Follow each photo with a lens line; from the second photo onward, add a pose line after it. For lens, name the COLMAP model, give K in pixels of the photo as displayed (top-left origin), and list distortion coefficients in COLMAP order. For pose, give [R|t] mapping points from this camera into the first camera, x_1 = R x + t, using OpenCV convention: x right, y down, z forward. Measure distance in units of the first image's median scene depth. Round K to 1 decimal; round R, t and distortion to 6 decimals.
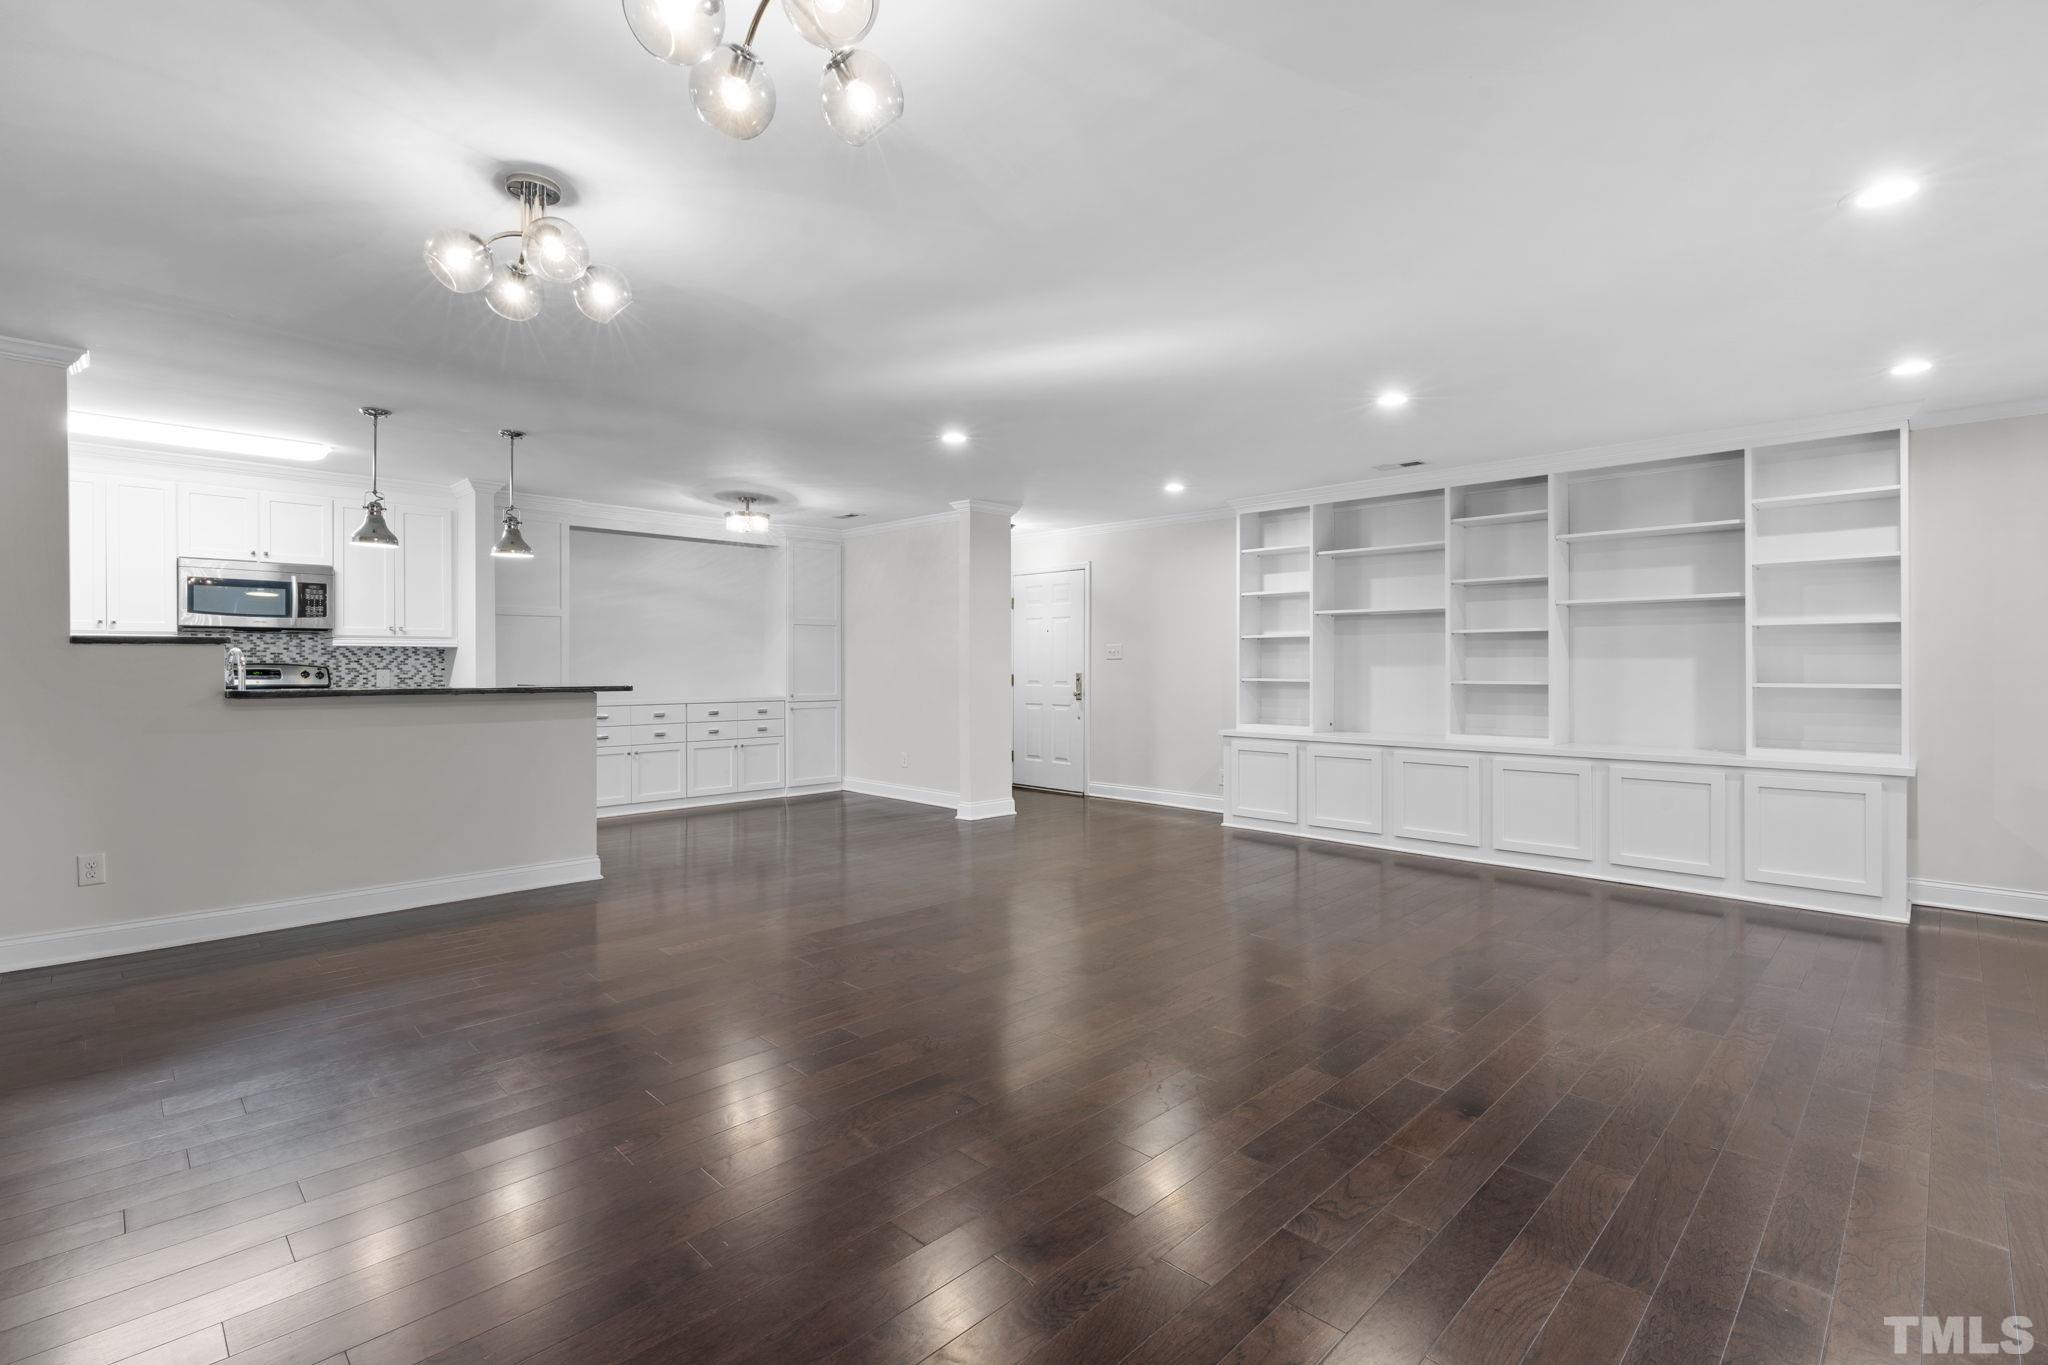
lens RADIAL K [[880.7, 0, 1025.7], [0, 880.7, 668.2], [0, 0, 1]] dist [-0.000564, 0.000181]
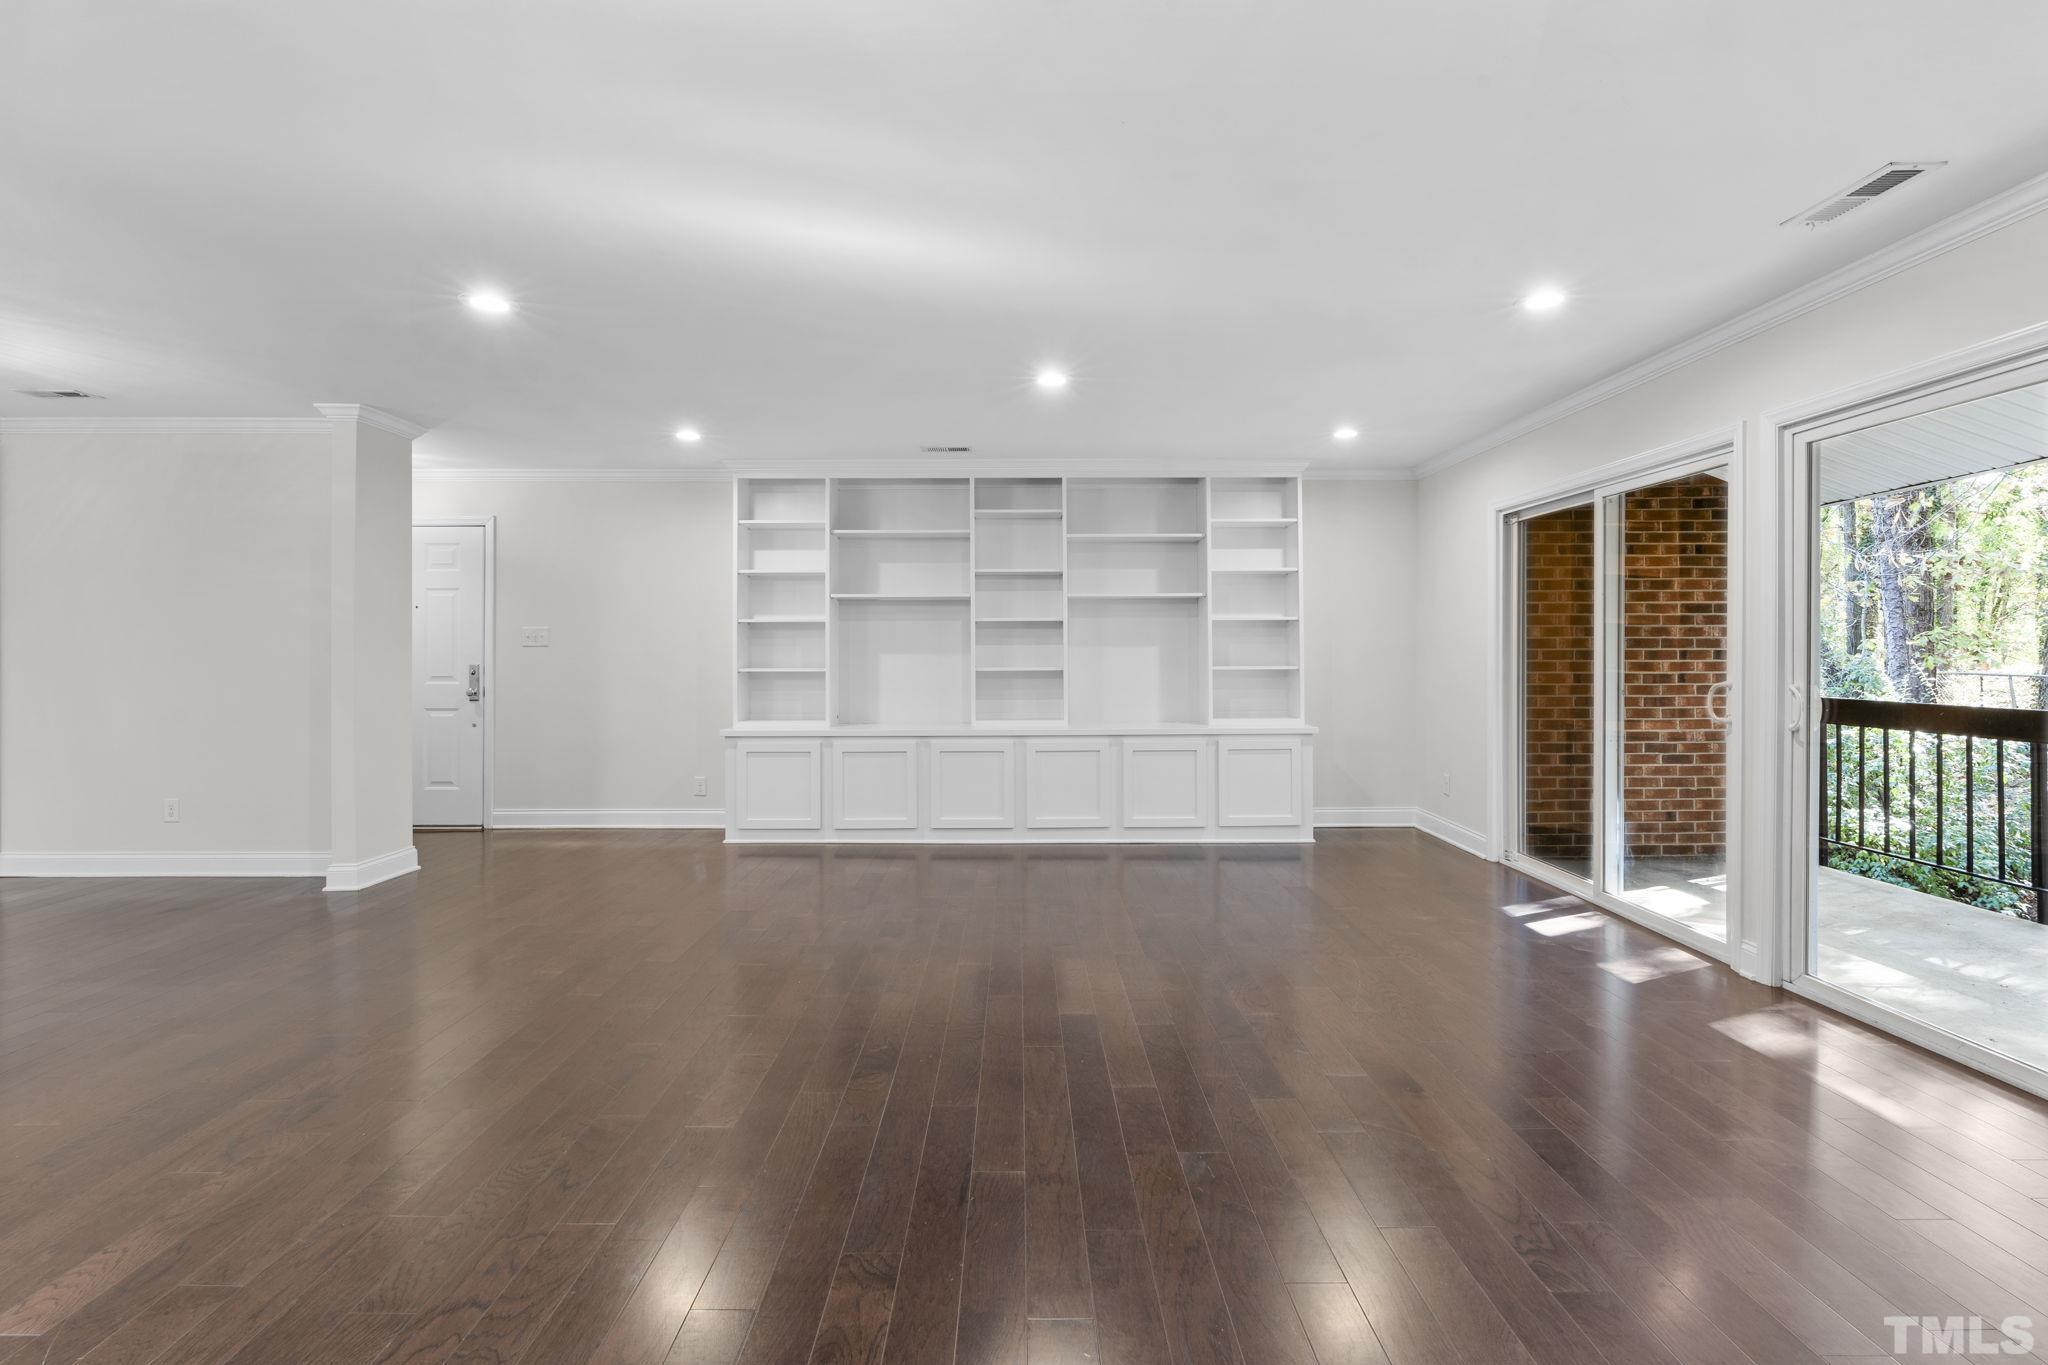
lens RADIAL K [[917.1, 0, 1025.1], [0, 917.1, 646.8], [0, 0, 1]] dist [0.000229, 0.000134]
pose [[0.733584, 0.002133, 0.679595, -0.189741], [0.005389, 0.999945, -0.008956, -0.000341], [-0.679577, 0.010233, 0.733533, 0.180266]]
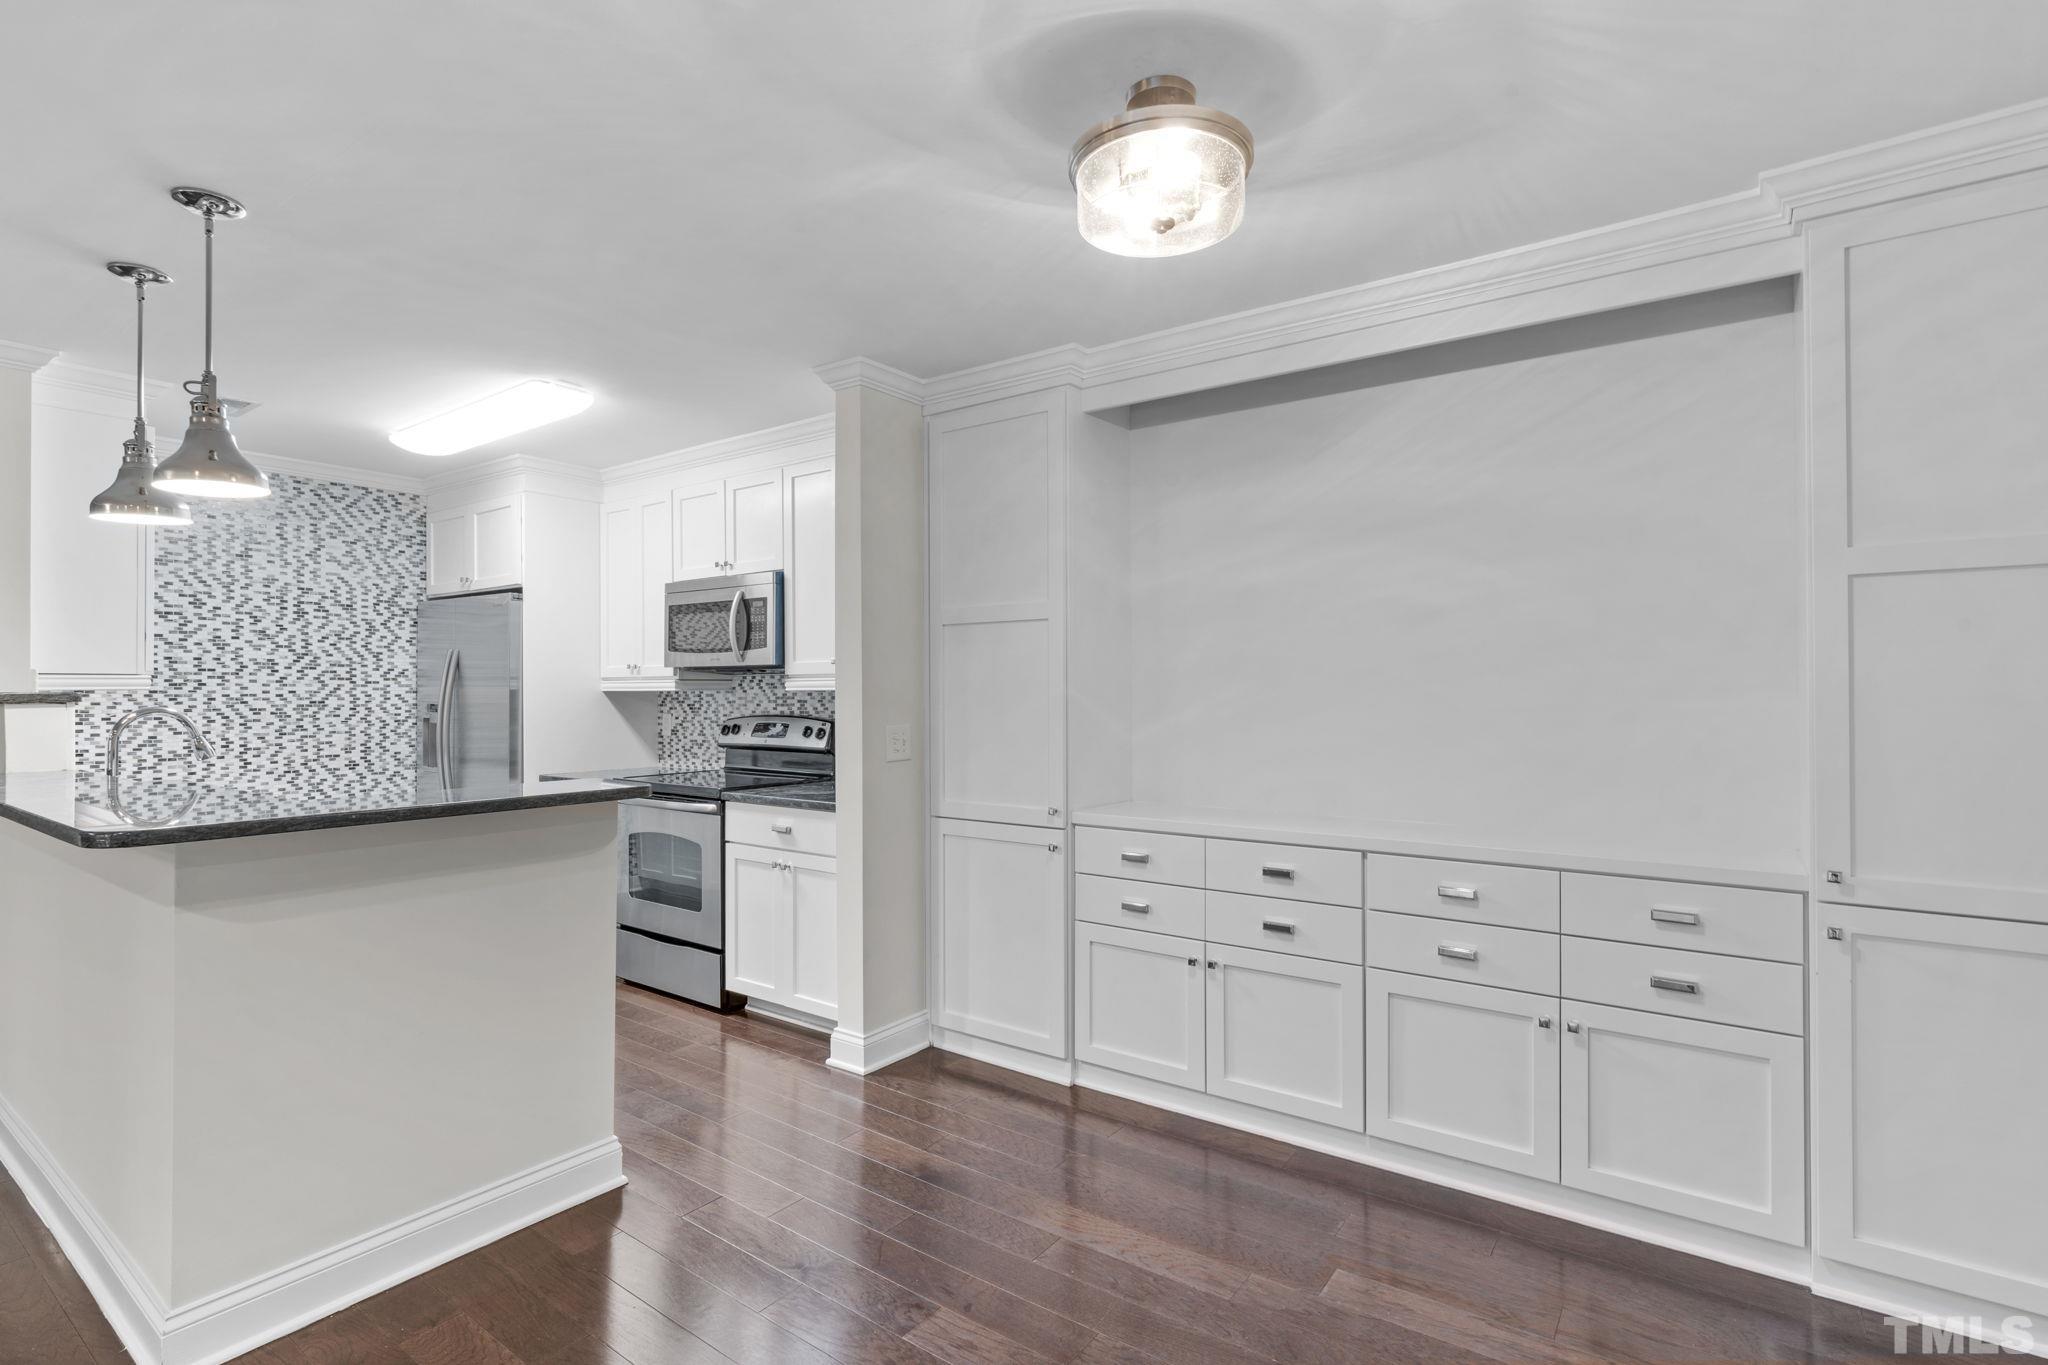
lens RADIAL K [[934.7, 0, 1069.0], [0, 934.7, 681.0], [0, 0, 1]] dist [0.002786, 0.000552]
pose [[0.146434, -0.007420, -0.989193, -0.061174], [-0.003855, 0.999960, -0.008071, -0.025871], [0.989213, 0.004995, 0.146399, 1.026263]]
